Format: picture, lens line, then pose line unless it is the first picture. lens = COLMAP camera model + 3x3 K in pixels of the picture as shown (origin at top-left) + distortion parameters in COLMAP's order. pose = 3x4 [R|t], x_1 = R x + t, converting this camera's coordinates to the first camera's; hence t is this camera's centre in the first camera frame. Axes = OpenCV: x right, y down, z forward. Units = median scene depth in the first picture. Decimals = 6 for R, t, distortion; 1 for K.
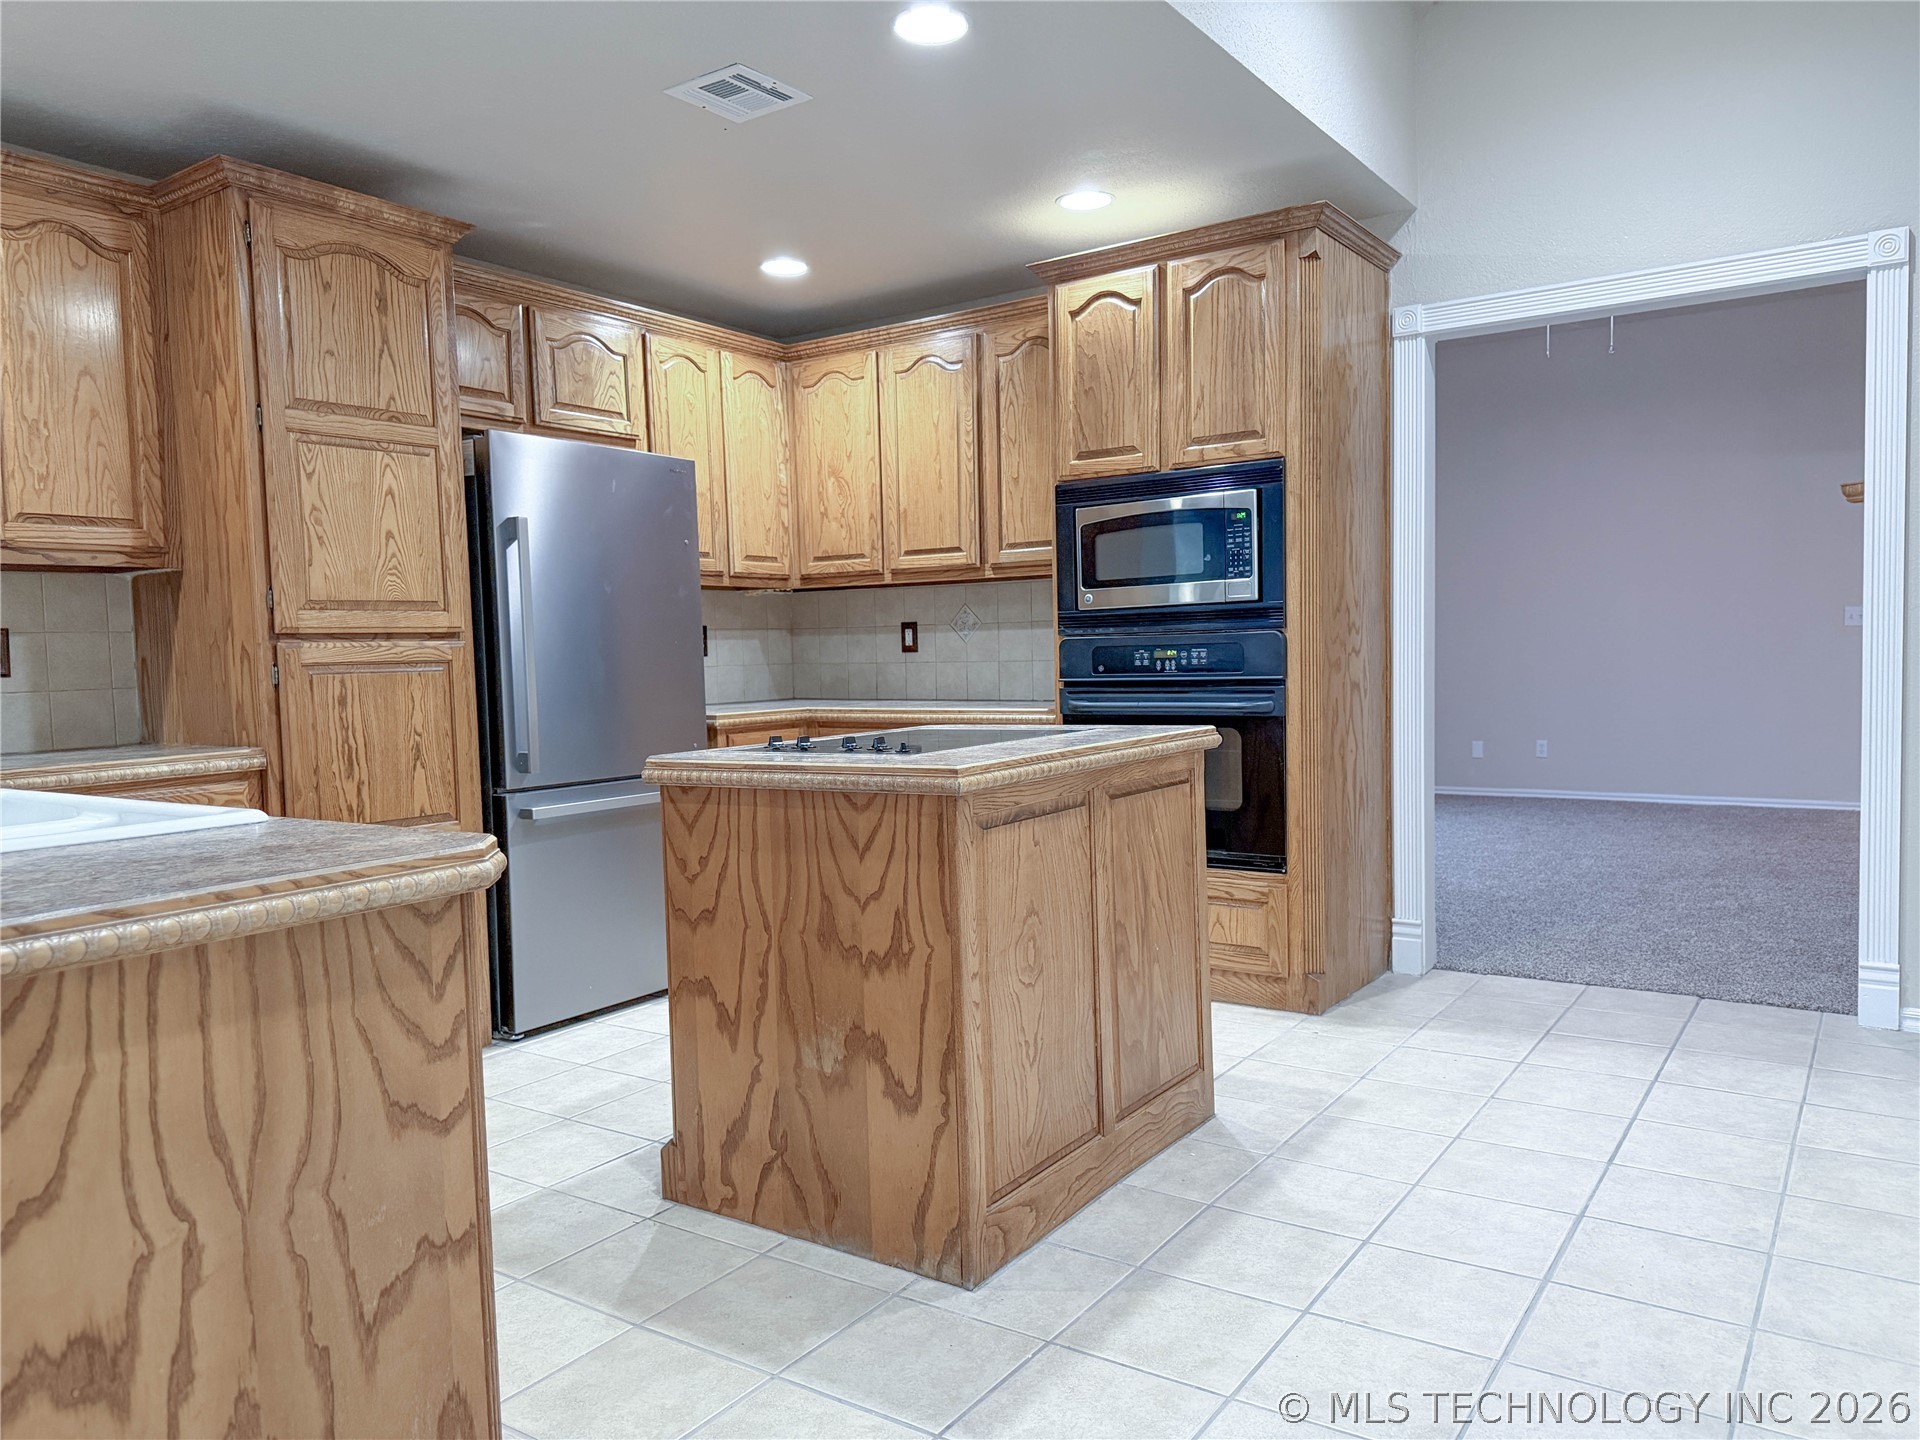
lens RADIAL K [[1354.9, 0, 958.0], [0, 1354.9, 725.8], [0, 0, 1]] dist [0.080862, -0.040318]
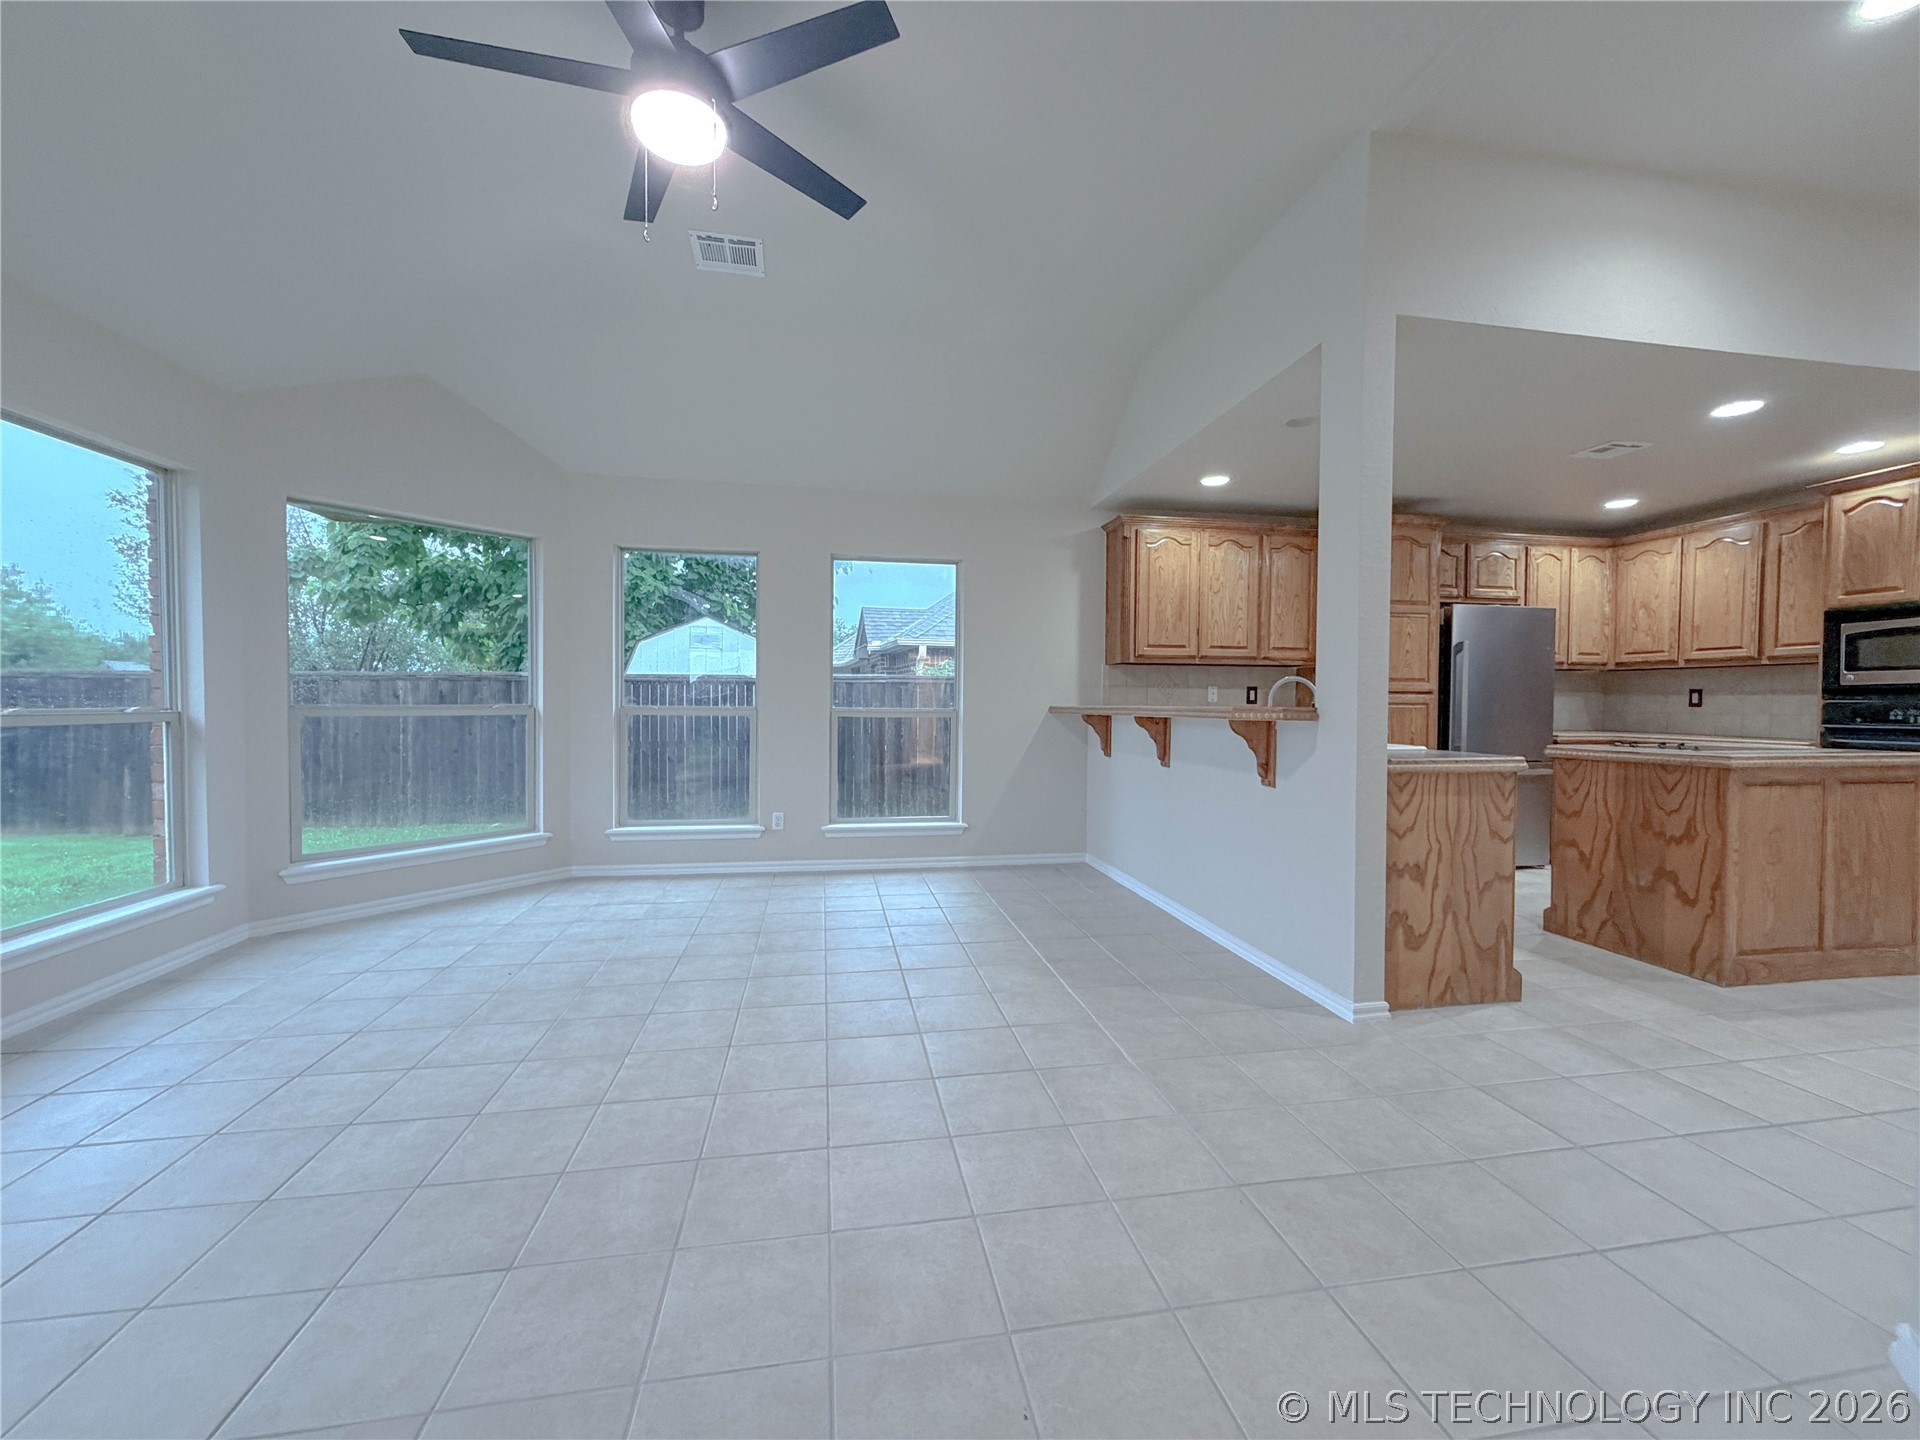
lens RADIAL K [[767.6, 0, 951.9], [0, 767.6, 720.6], [0, 0, 1]] dist [-0.000105, -0.000426]
pose [[0.698429, 0.048395, -0.714041, 0.001435], [-0.066706, 0.997770, 0.002378, 0.032280], [0.712564, 0.045970, 0.700099, -0.480140]]
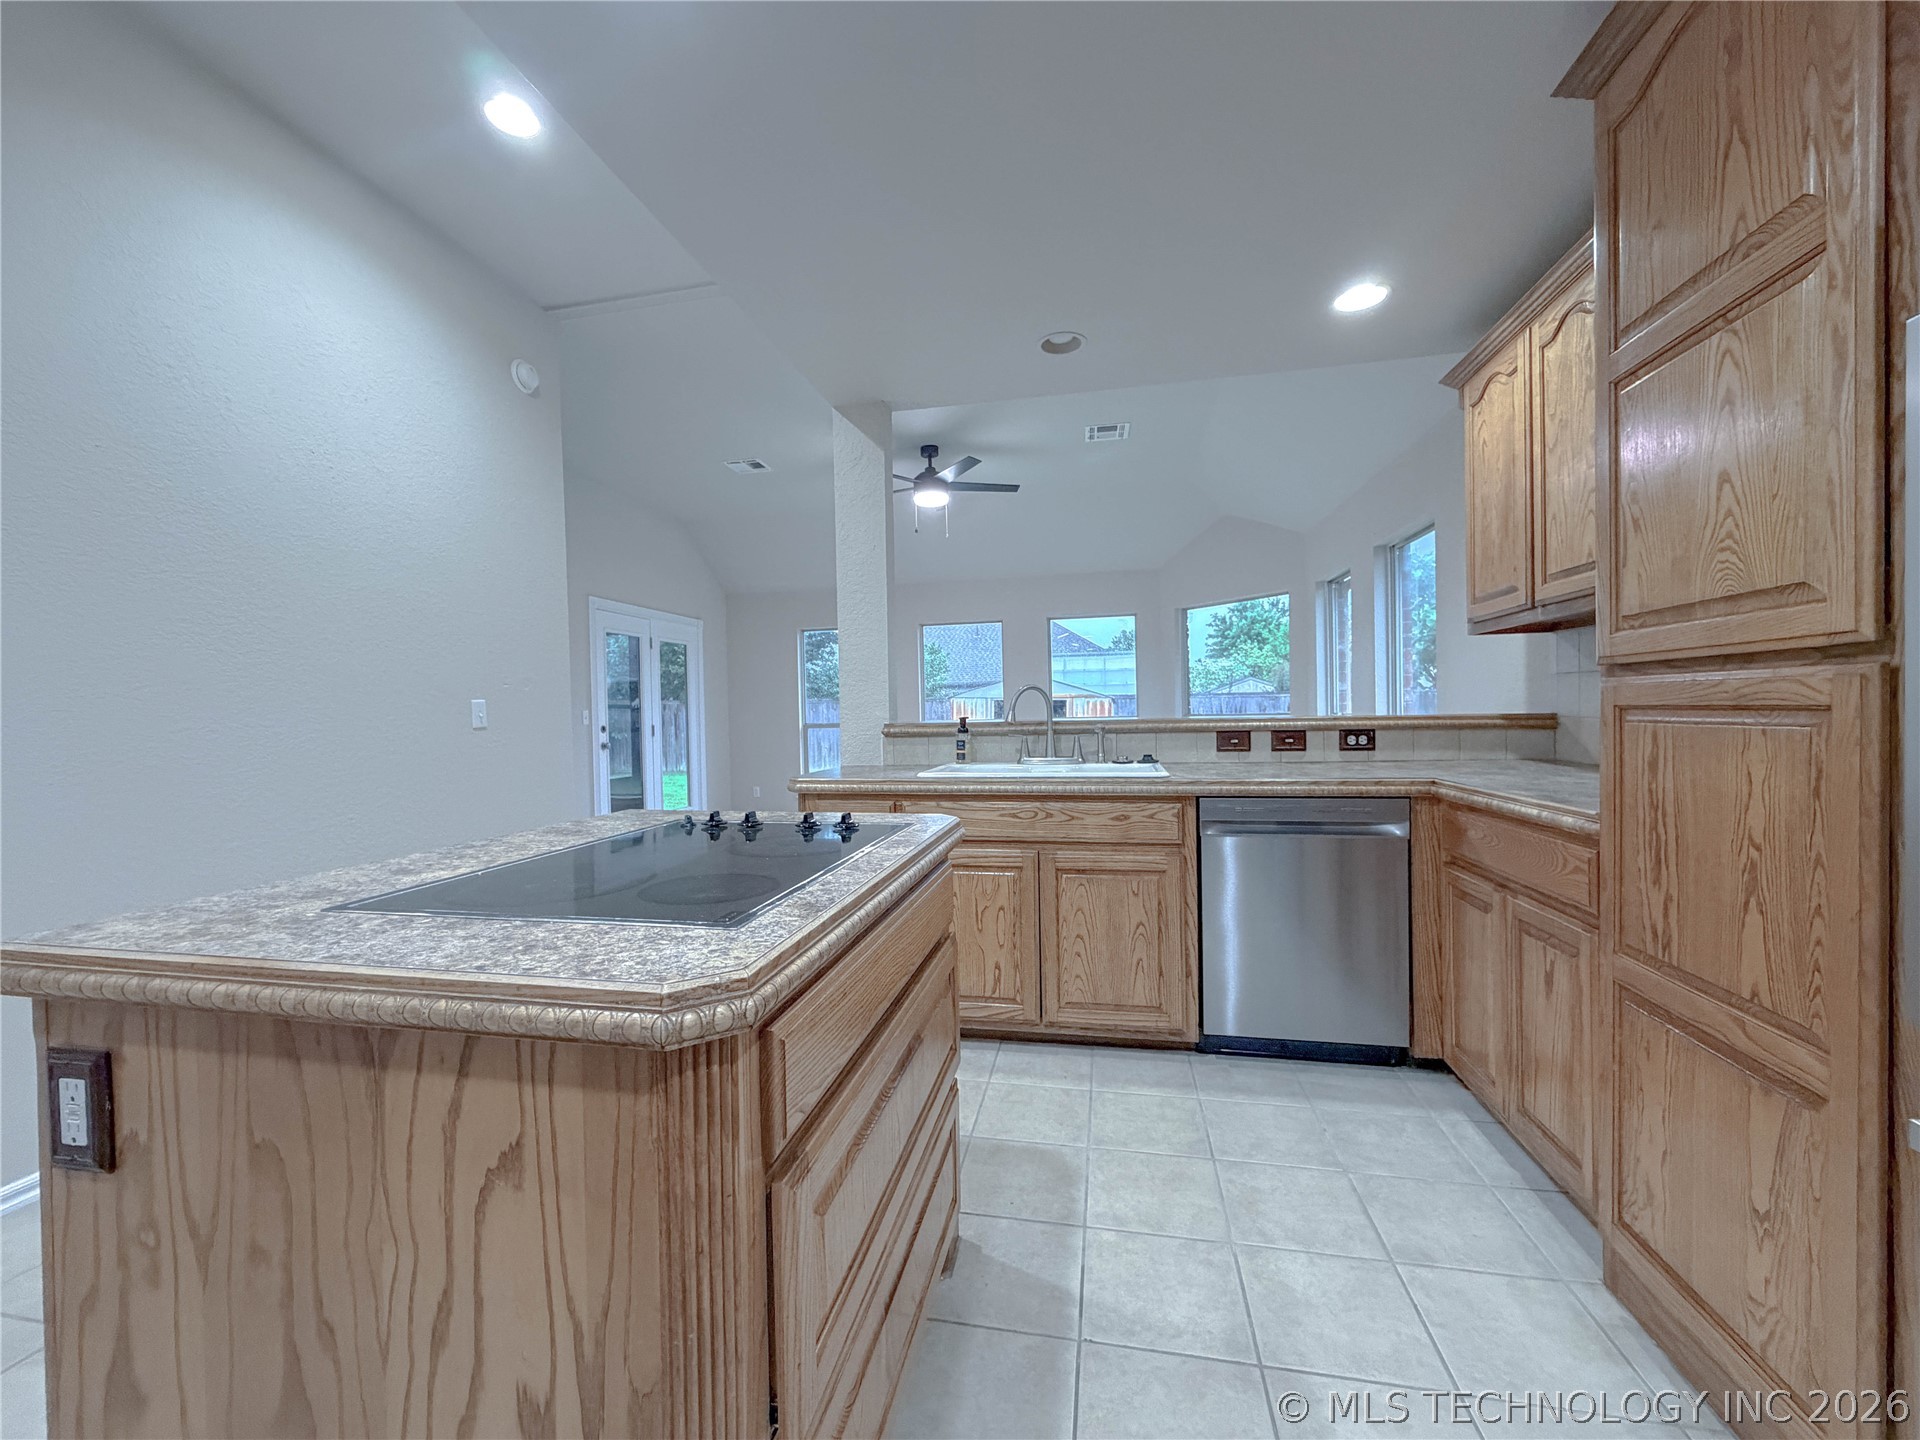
lens RADIAL K [[767.6, 0, 958.7], [0, 767.6, 731.7], [0, 0, 1]] dist [-0.000105, -0.000426]
pose [[-0.915082, 0.054988, -0.399501, -0.001551], [0.020698, 0.995758, 0.089650, -0.064813], [0.402736, 0.073768, -0.912339, 1.061593]]
